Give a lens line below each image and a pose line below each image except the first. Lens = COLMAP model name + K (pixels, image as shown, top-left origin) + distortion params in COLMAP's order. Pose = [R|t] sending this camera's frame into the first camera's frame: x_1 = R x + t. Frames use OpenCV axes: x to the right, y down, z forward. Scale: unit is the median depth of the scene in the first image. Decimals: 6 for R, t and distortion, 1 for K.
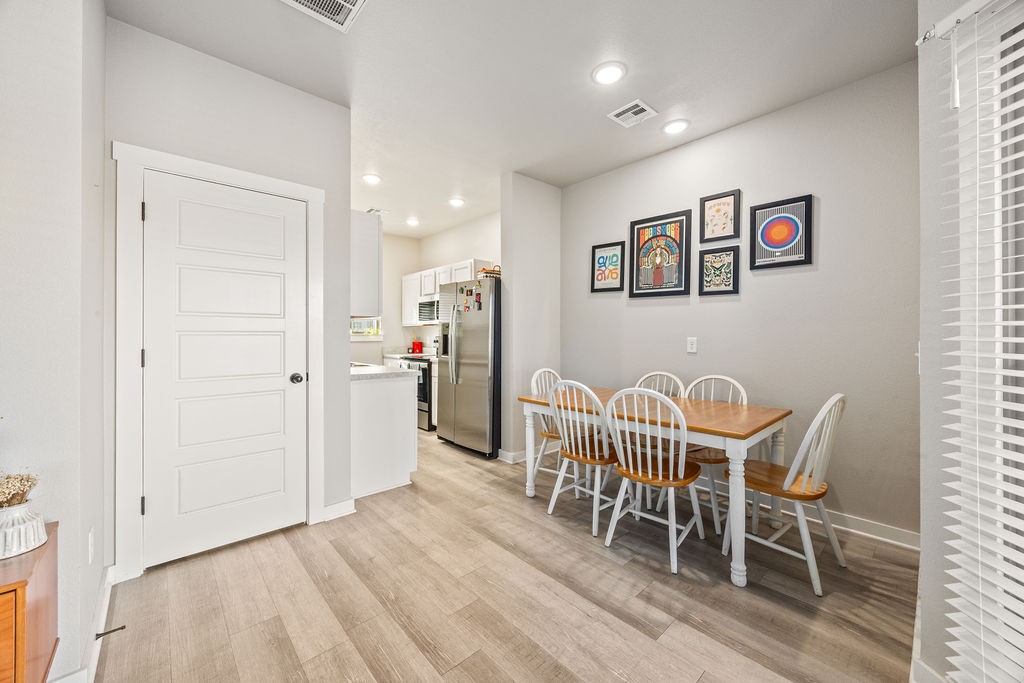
lens RADIAL K [[389.9, 0, 511.3], [0, 389.9, 338.9], [0, 0, 1]] dist [-0.003177, -0.000044]
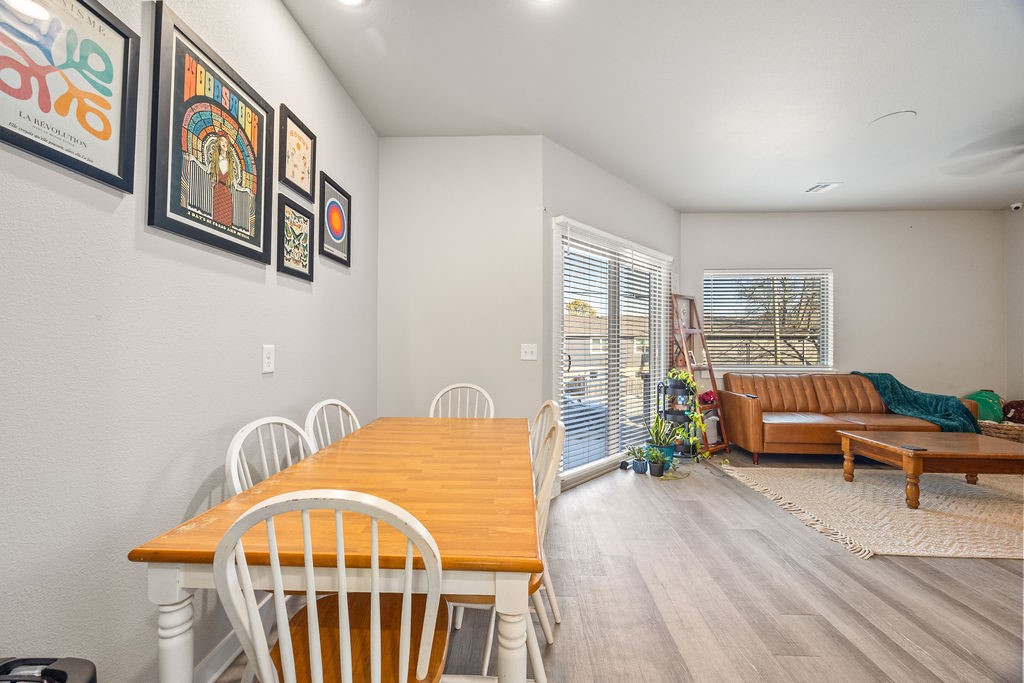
lens RADIAL K [[389.9, 0, 504.0], [0, 389.9, 339.8], [0, 0, 1]] dist [-0.003177, -0.000044]
pose [[-0.703808, -0.000096, 0.710390, -0.152281], [0.001615, 0.999997, 0.001735, -0.010659], [-0.710389, 0.002369, -0.703806, 1.142737]]
